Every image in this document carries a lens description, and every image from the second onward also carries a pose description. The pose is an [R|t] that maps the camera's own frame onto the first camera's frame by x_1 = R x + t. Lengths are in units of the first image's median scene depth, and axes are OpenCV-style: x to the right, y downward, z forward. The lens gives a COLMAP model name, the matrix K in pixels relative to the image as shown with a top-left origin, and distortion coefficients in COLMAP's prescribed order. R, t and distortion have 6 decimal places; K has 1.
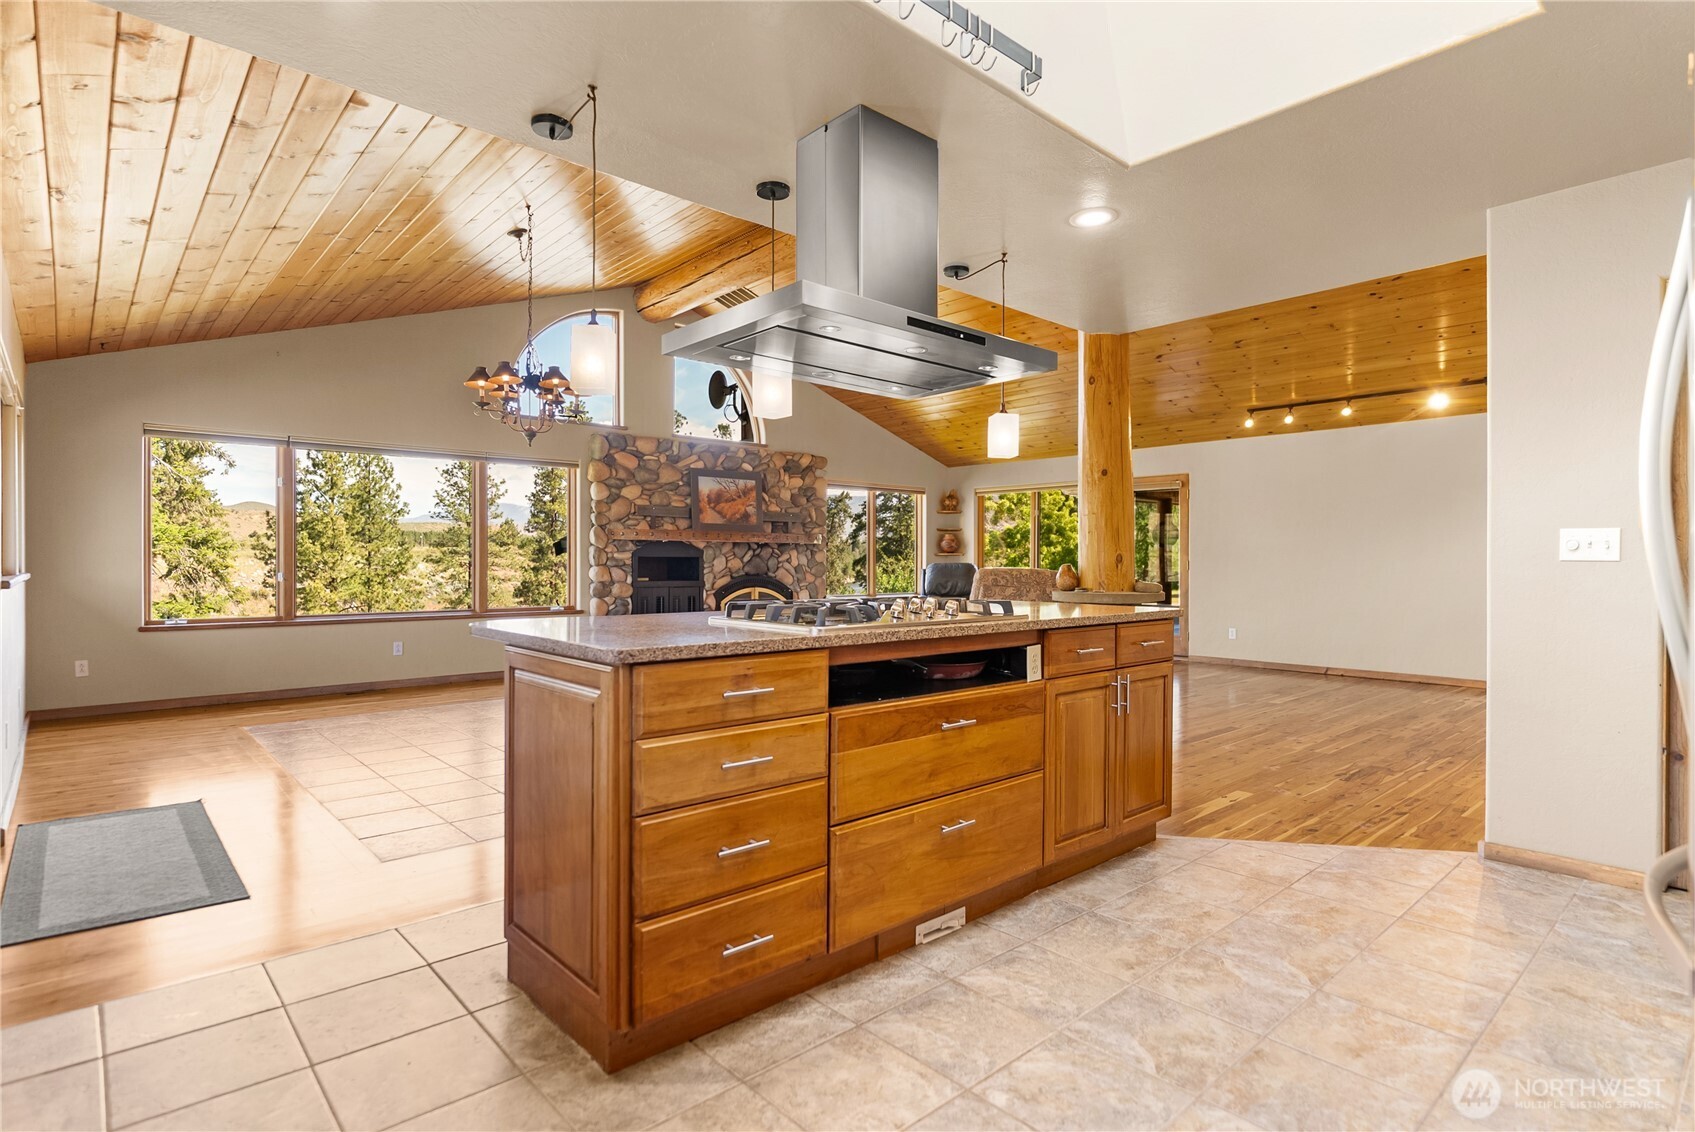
lens RADIAL K [[858.5, 0, 847.5], [0, 858.5, 566.0], [0, 0, 1]] dist [0.000150, 0.000061]
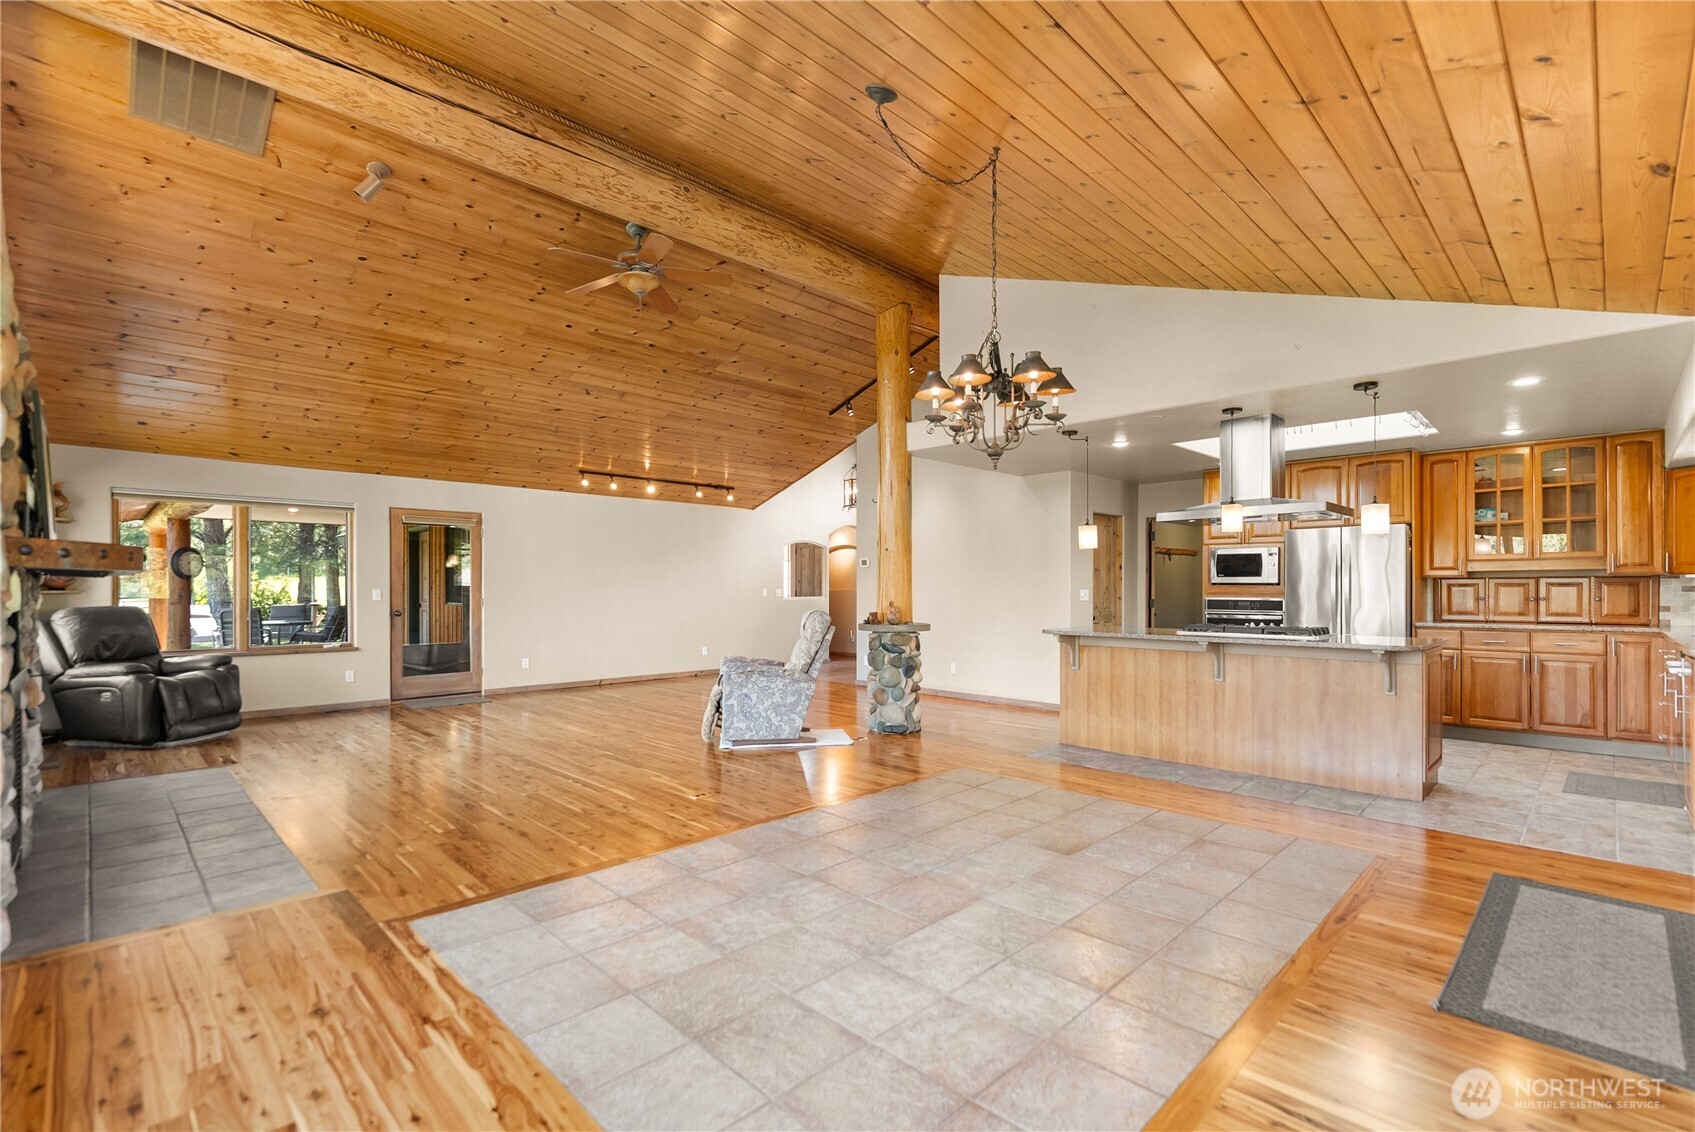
lens RADIAL K [[761.0, 0, 853.4], [0, 761.0, 587.7], [0, 0, 1]] dist [-0.000444, -0.000146]
pose [[-0.048702, -0.003588, 0.998807, -0.554477], [0.004060, 0.999985, 0.003791, -0.021106], [-0.998805, 0.004240, -0.048686, 0.621833]]
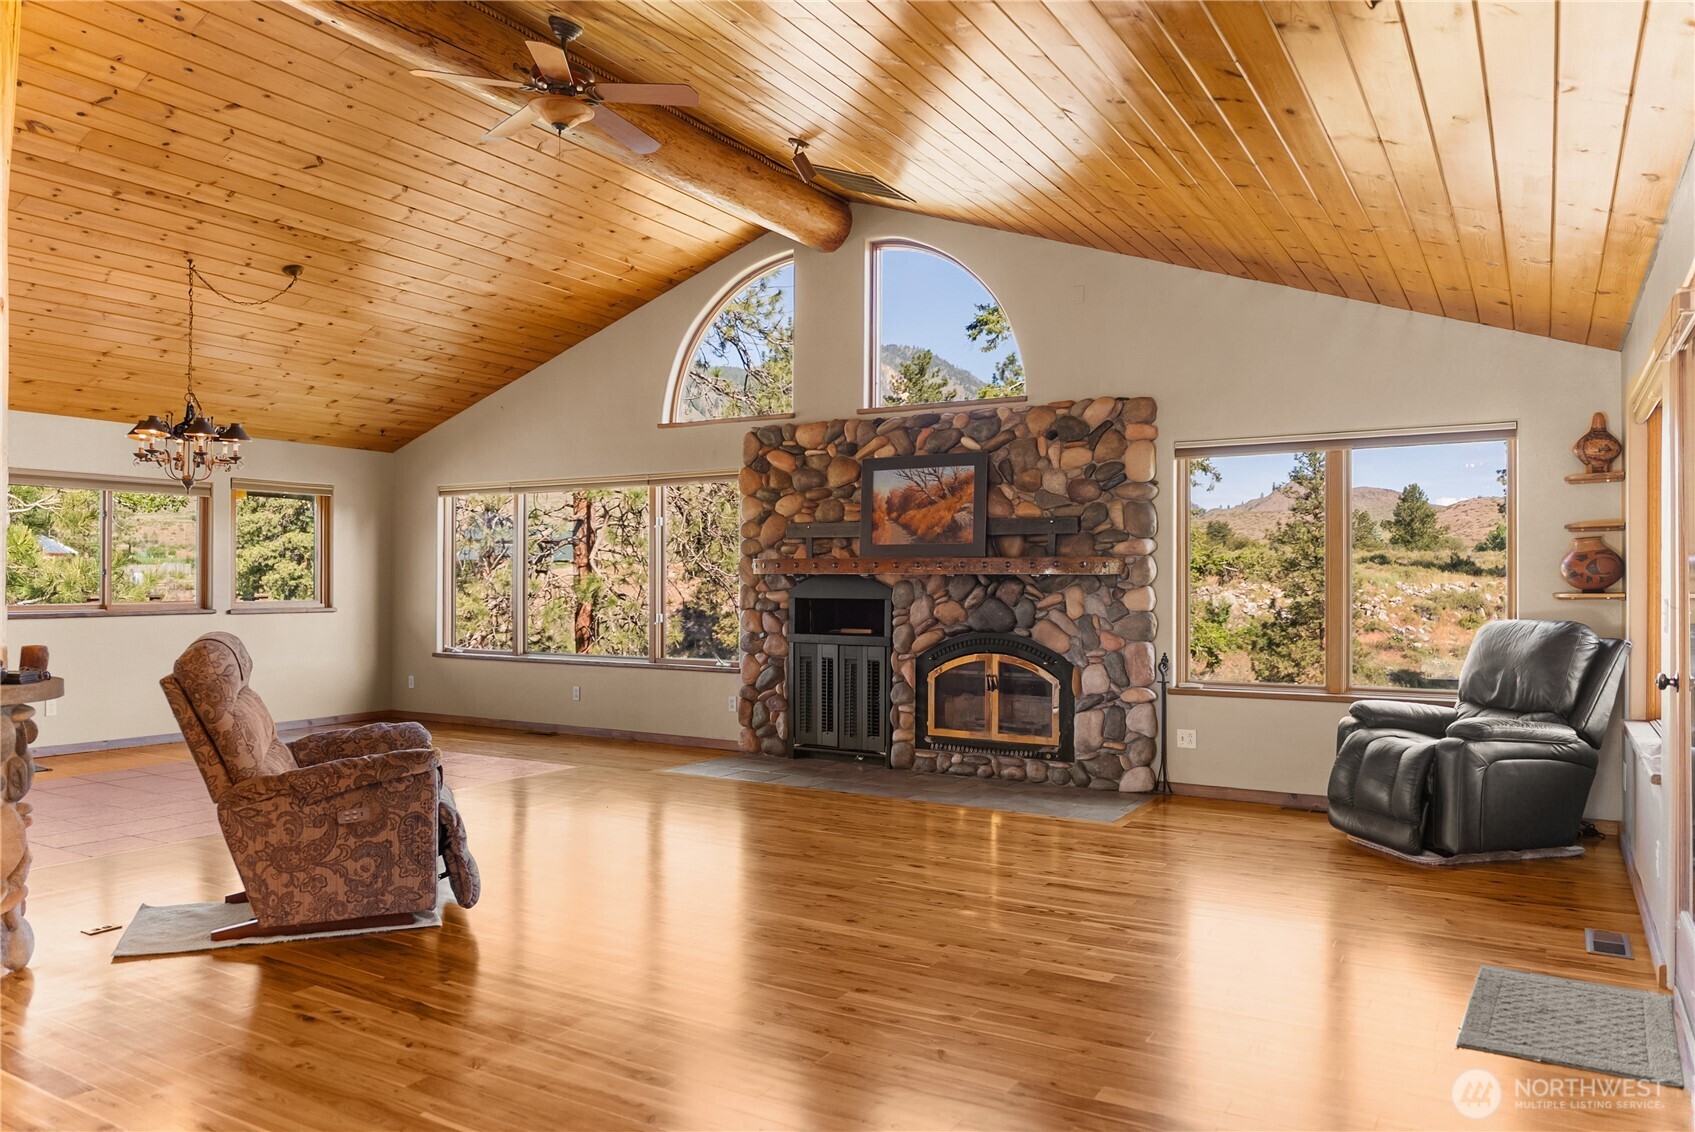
lens RADIAL K [[1153.2, 0, 848.8], [0, 1153.2, 575.6], [0, 0, 1]] dist [-0.016329, -0.008872]
pose [[0.294496, -0.006063, -0.955634, 0.621286], [-0.007018, 0.999939, -0.008507, -0.020106], [0.955627, 0.009212, 0.294435, 0.724277]]
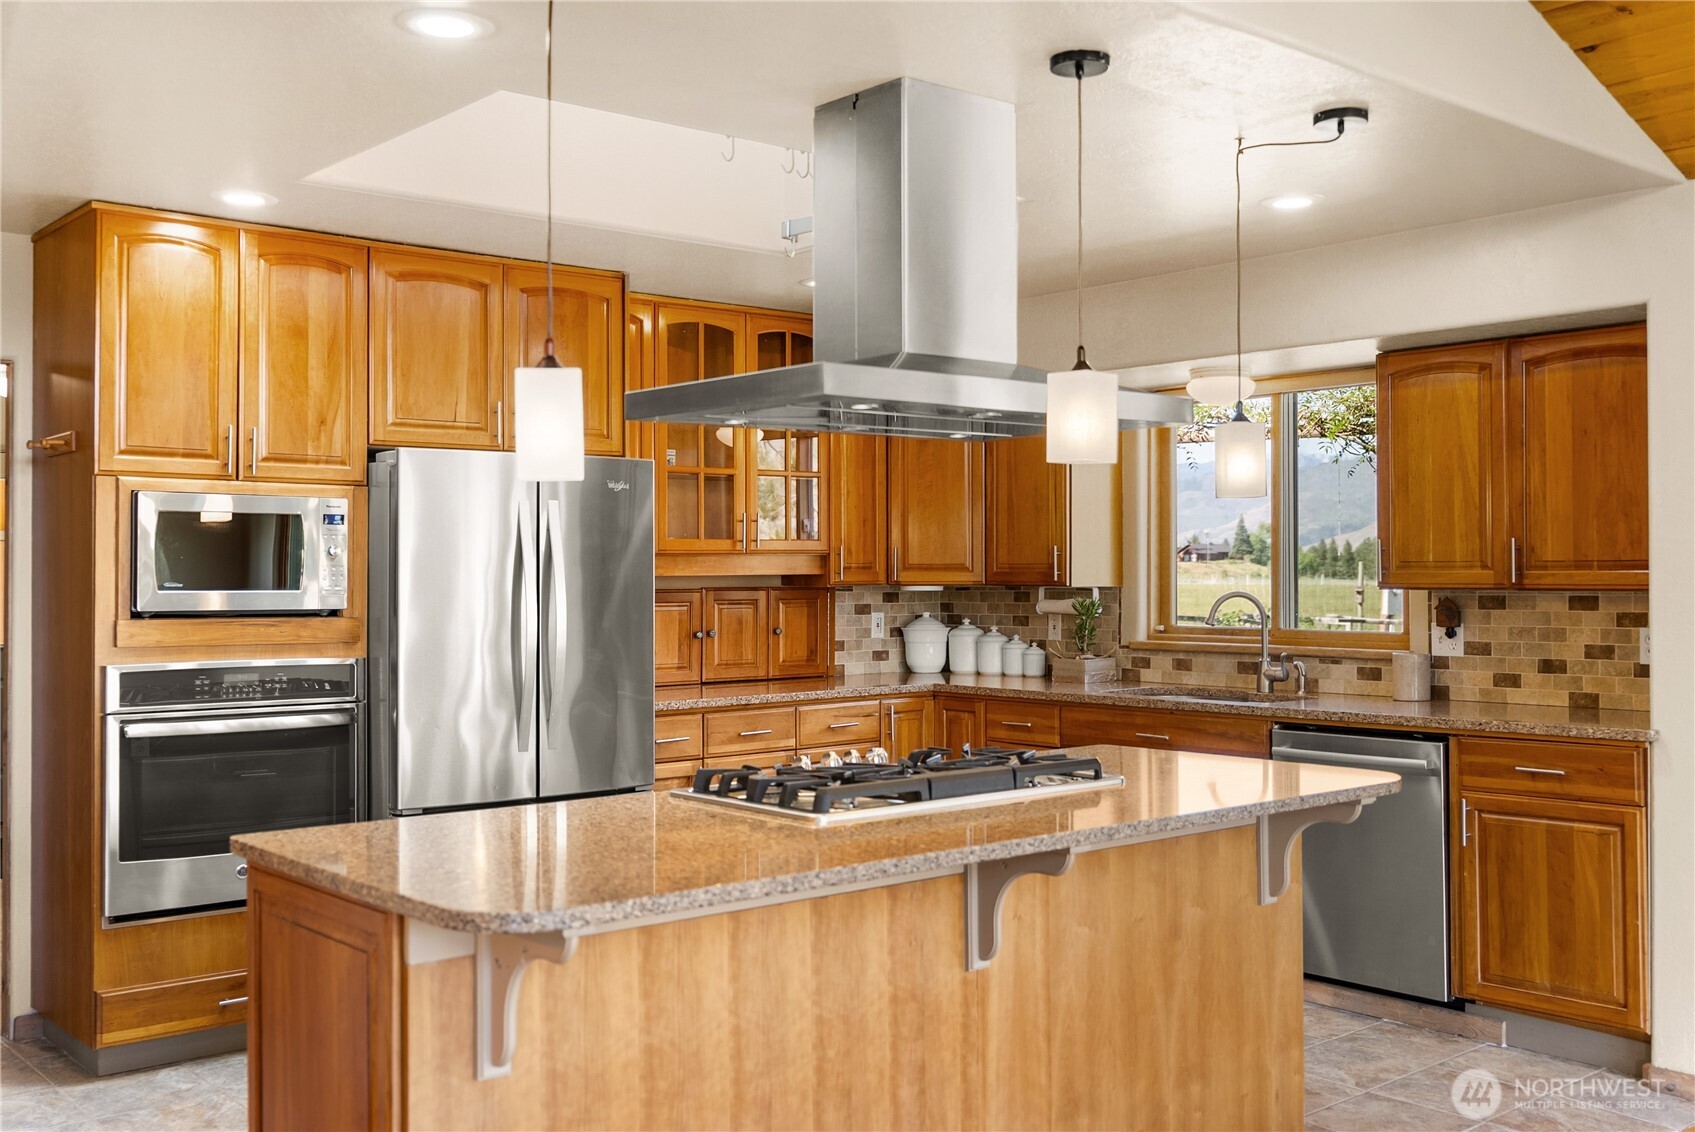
lens RADIAL K [[1668.4, 0, 847.5], [0, 1668.4, 566.0], [0, 0, 1]] dist [0.001550, 0.000809]
pose [[-0.999687, -0.001757, 0.024950, 0.018105], [-0.001737, 0.999998, 0.000815, -0.035708], [-0.024952, 0.000771, -0.999688, 0.685427]]
